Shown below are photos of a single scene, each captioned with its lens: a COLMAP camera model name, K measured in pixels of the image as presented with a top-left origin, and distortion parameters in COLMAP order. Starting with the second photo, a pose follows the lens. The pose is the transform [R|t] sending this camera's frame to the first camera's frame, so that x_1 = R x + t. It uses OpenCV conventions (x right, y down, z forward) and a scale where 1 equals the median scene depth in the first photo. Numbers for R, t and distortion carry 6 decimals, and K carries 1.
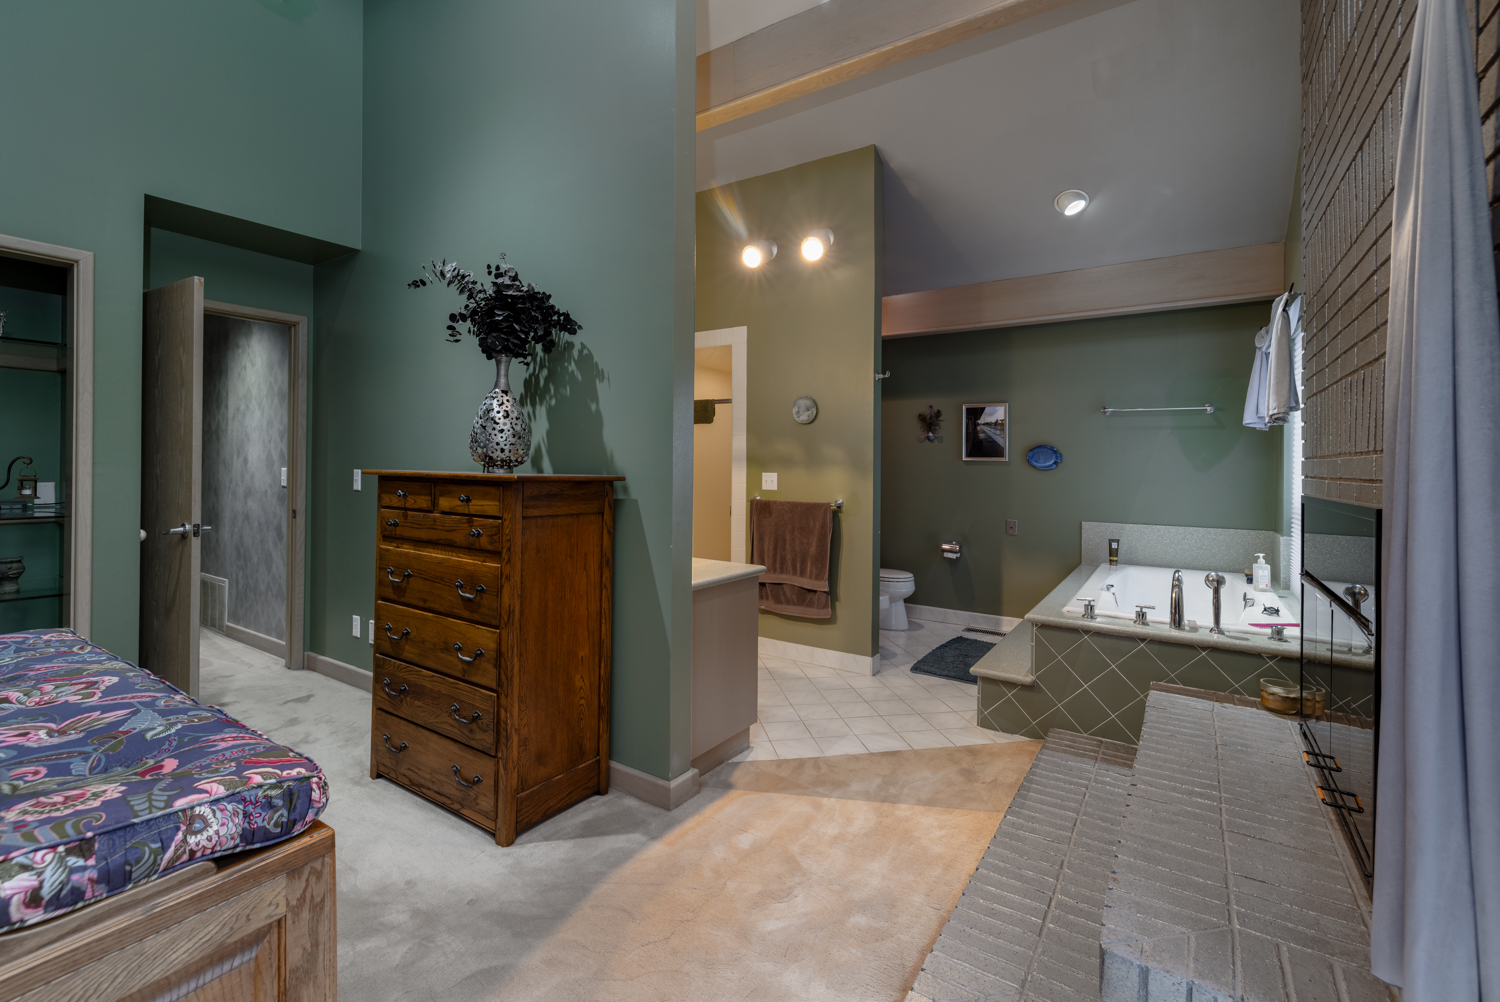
lens RADIAL K [[656.9, 0, 746.9], [0, 656.9, 464.4], [0, 0, 1]] dist [0.000110, -0.000023]
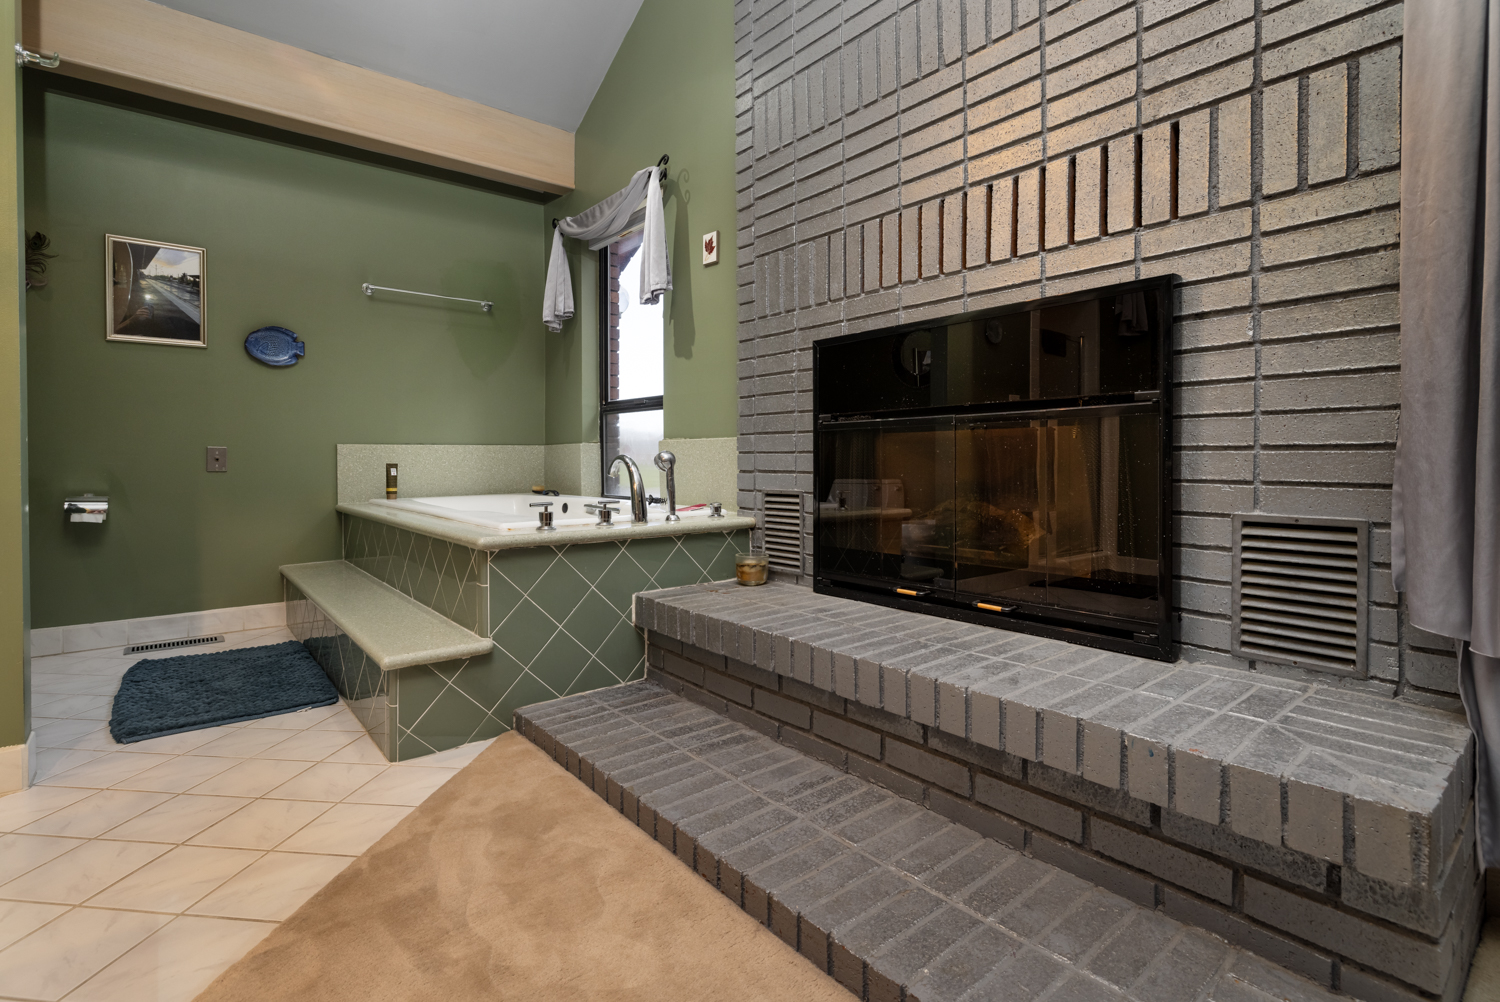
lens RADIAL K [[709.3, 0, 746.7], [0, 709.3, 464.1], [0, 0, 1]] dist [-0.001685, -0.000086]
pose [[0.292636, -0.021742, 0.955977, -0.106140], [0.005312, 0.999763, 0.021112, 0.127443], [-0.956209, -0.001100, 0.292682, 0.495175]]
